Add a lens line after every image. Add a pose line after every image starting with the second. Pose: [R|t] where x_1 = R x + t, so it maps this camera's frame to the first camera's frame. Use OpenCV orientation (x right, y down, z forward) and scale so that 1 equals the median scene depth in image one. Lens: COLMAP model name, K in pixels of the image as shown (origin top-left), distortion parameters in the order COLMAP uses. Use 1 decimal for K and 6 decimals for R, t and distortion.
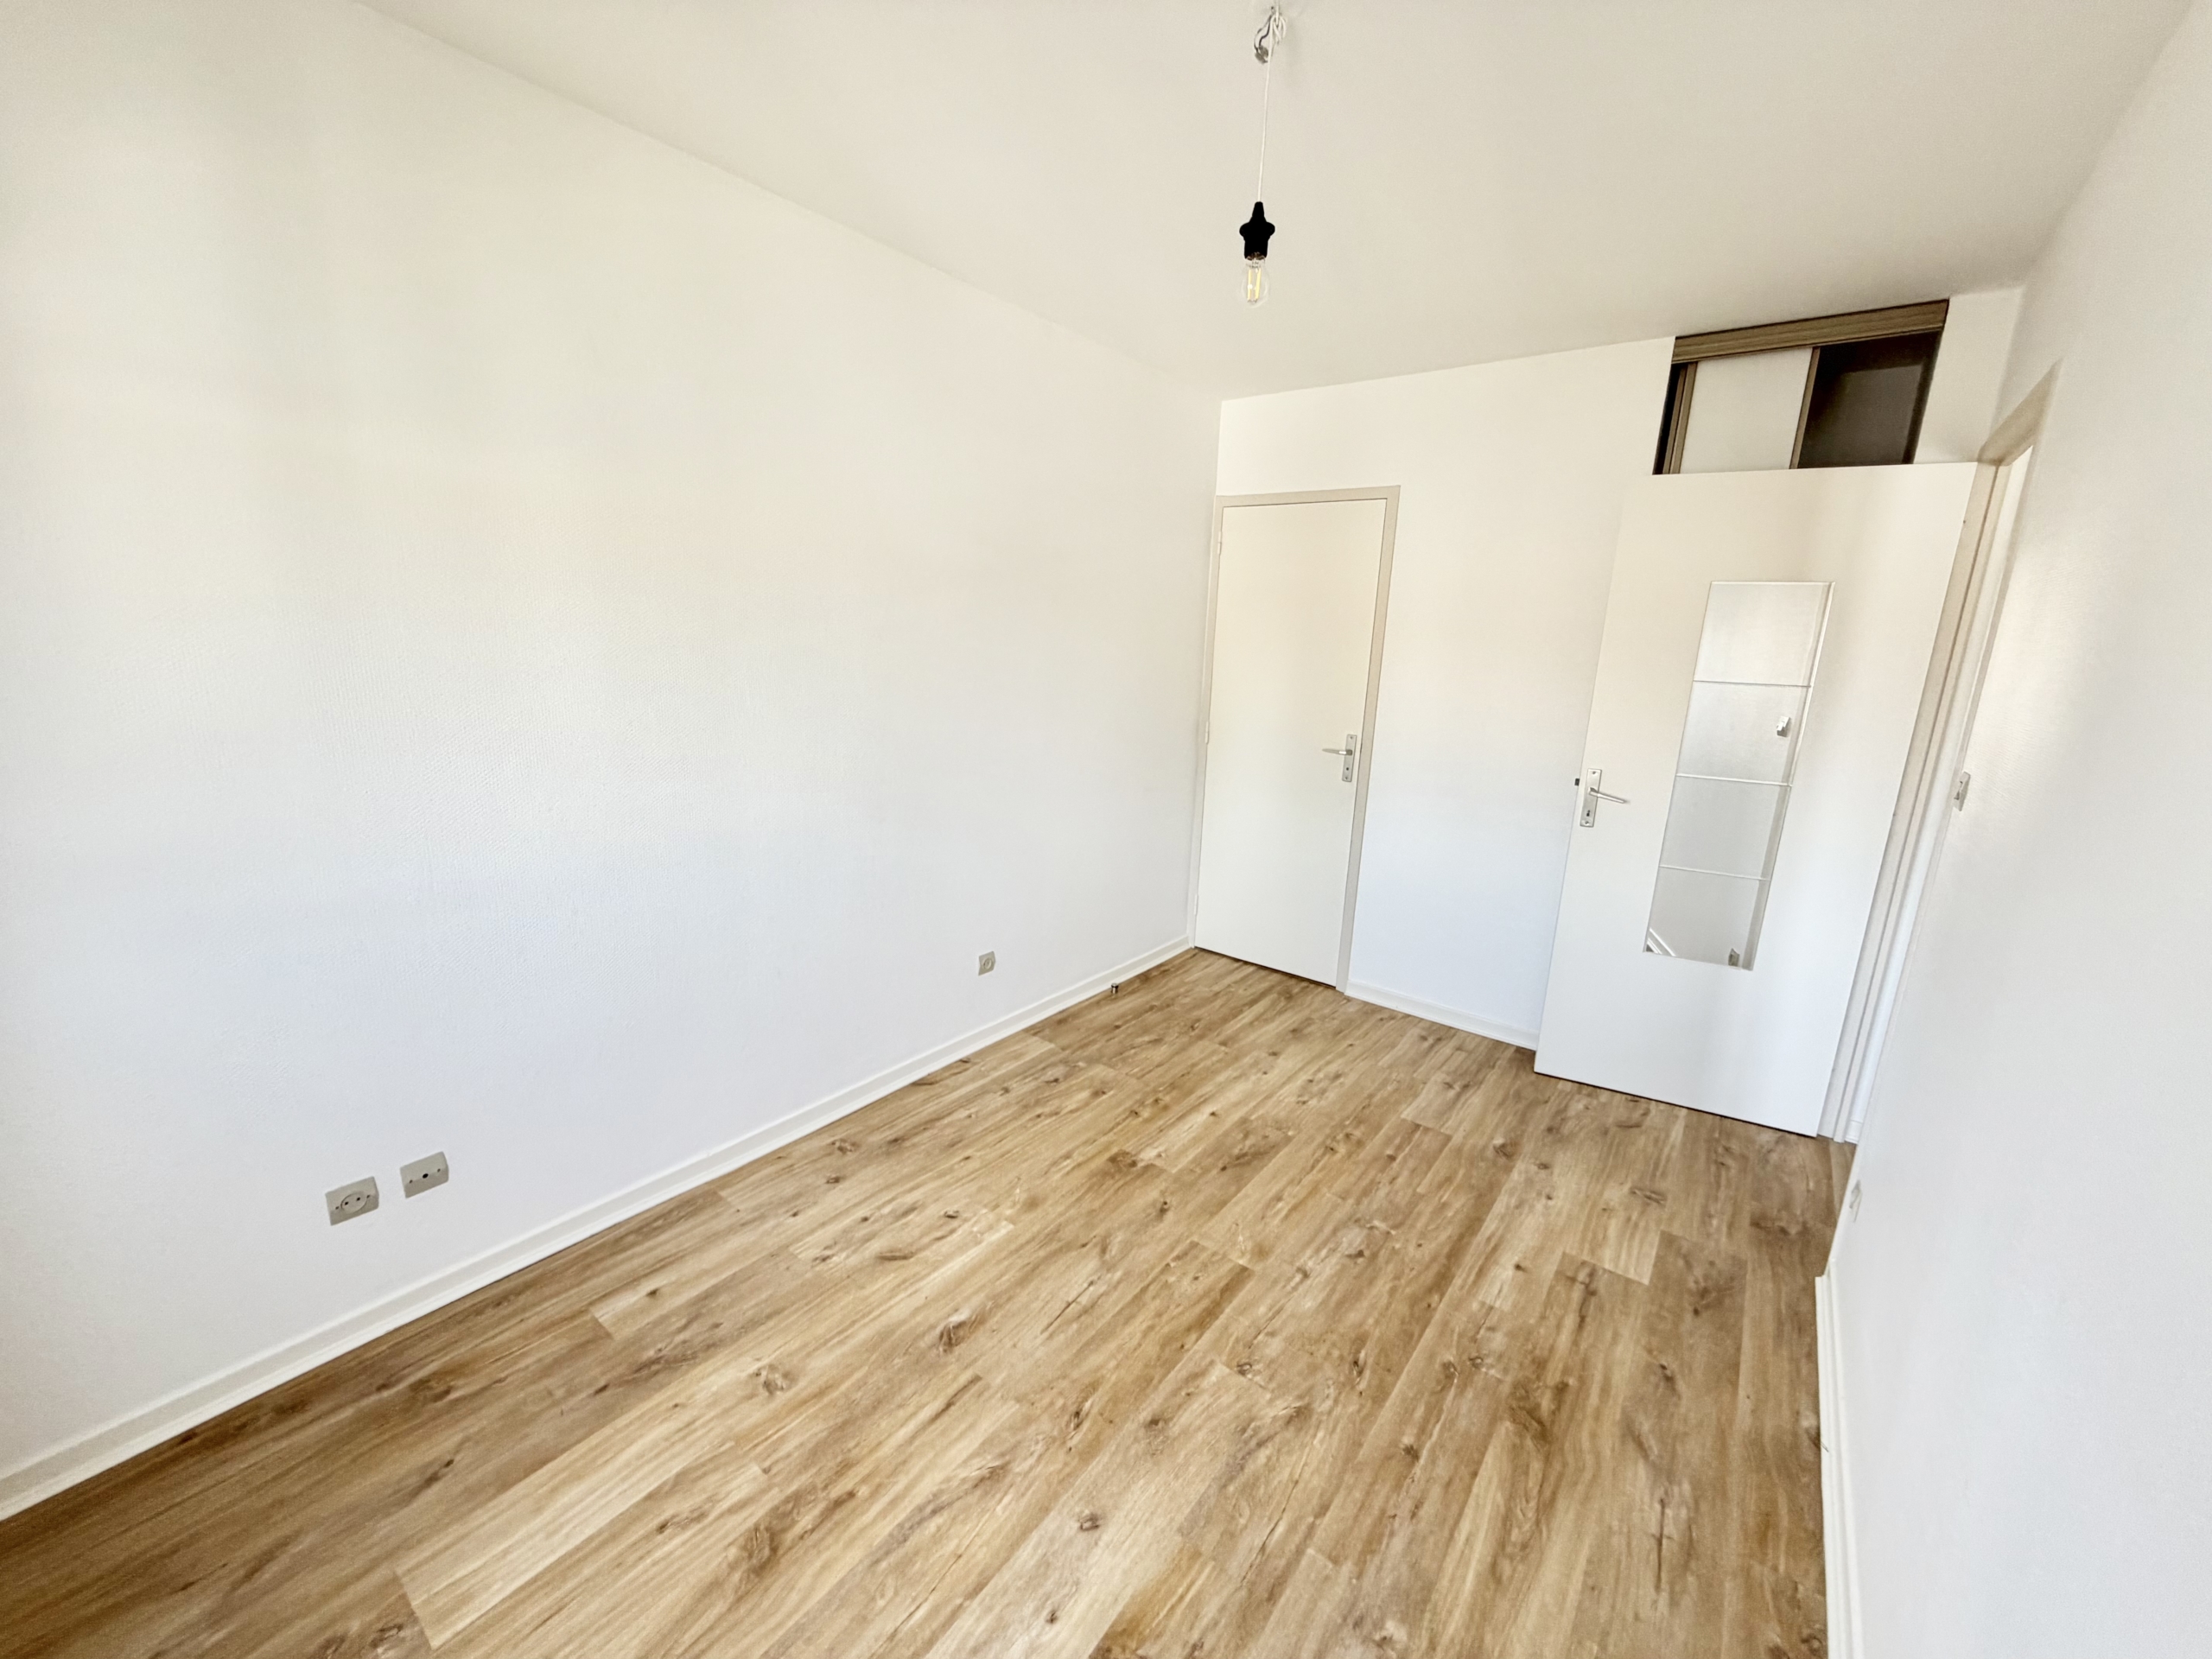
lens RADIAL K [[878.0, 0, 1102.4], [0, 878.0, 828.4], [0, 0, 1]] dist [0.002583, -0.000070]
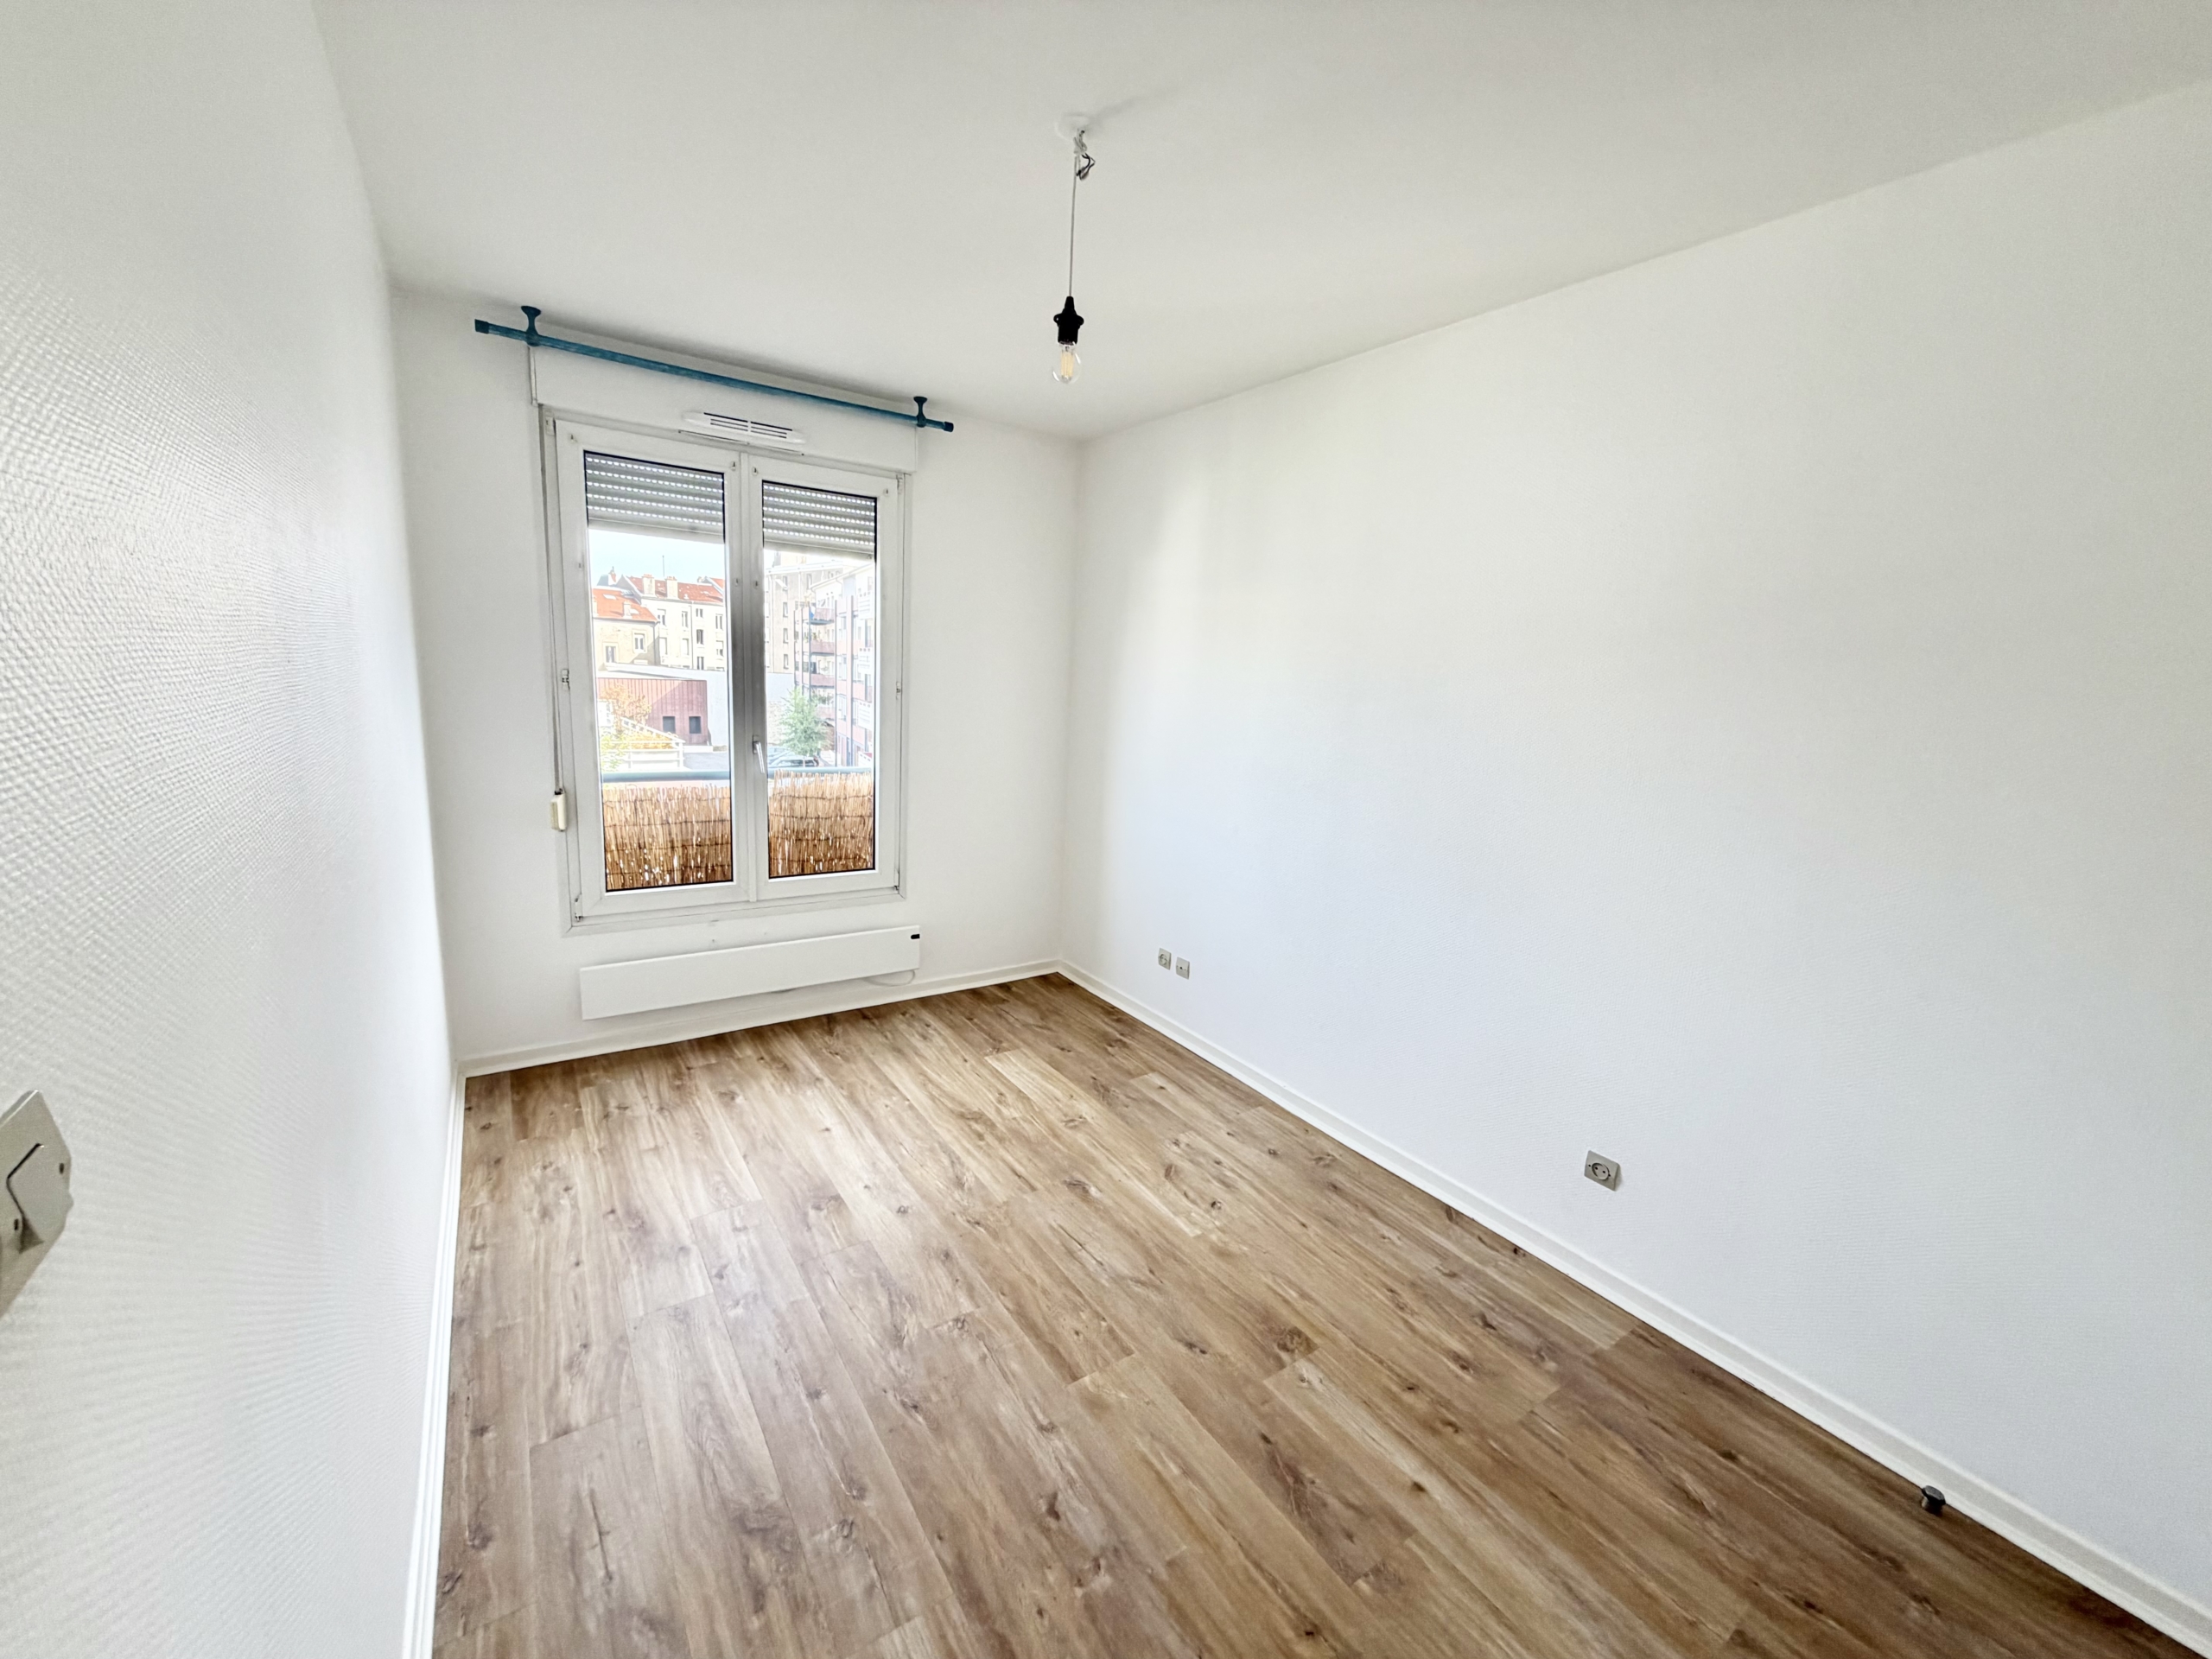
lens RADIAL K [[878.0, 0, 1107.6], [0, 878.0, 828.5], [0, 0, 1]] dist [0.002583, -0.000070]
pose [[-0.303187, 0.116566, -0.945775, 0.982906], [-0.270588, 0.941107, 0.202733, -0.221803], [0.913707, 0.317381, -0.253790, 1.144863]]
